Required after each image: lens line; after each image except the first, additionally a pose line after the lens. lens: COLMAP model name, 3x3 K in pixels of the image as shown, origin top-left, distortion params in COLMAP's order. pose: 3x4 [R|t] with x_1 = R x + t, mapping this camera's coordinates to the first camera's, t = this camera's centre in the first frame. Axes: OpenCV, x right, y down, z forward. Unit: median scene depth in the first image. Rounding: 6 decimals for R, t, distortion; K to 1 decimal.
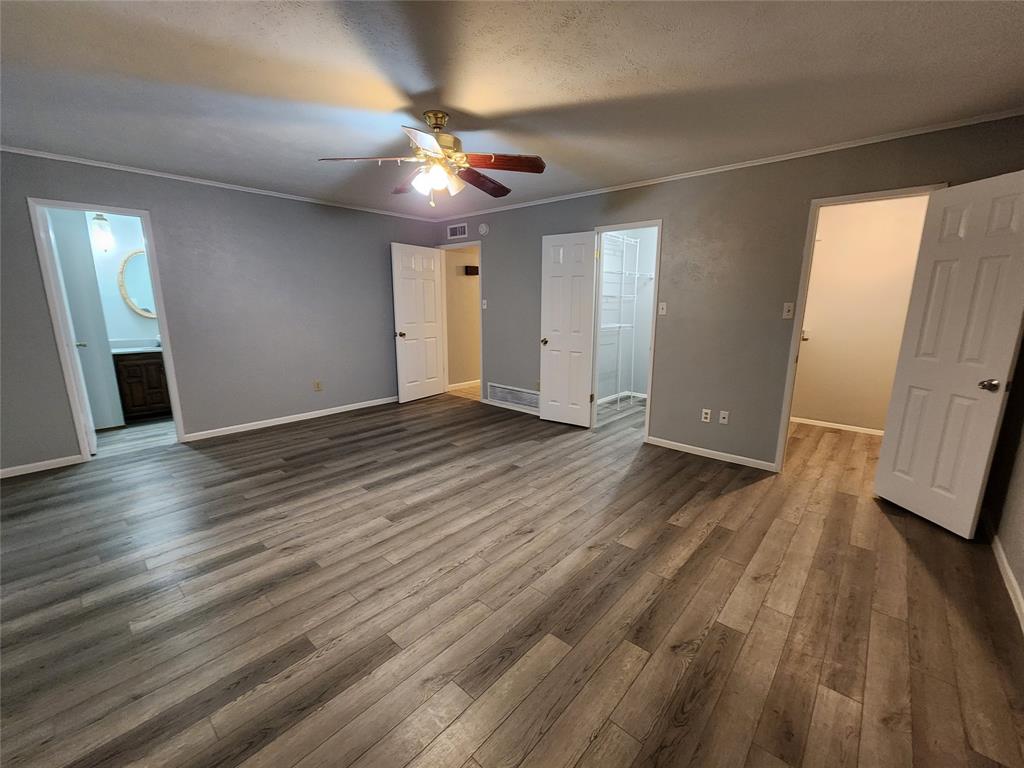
lens RADIAL K [[418.2, 0, 514.1], [0, 418.2, 384.5], [0, 0, 1]] dist [-0.000199, -0.002890]
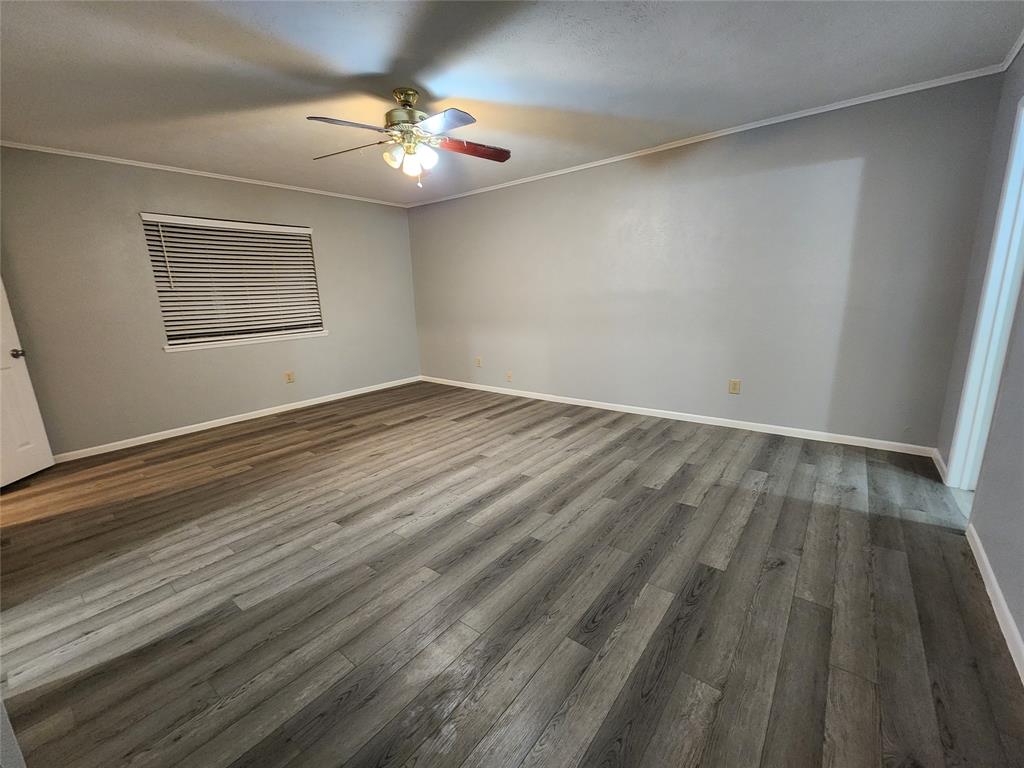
lens RADIAL K [[418.2, 0, 511.0], [0, 418.2, 384.2], [0, 0, 1]] dist [-0.000199, -0.002890]
pose [[-0.998059, 0.038768, -0.048747, -0.293112], [0.015900, 0.915320, 0.402414, -0.326649], [0.060220, 0.400857, -0.914159, 1.827412]]
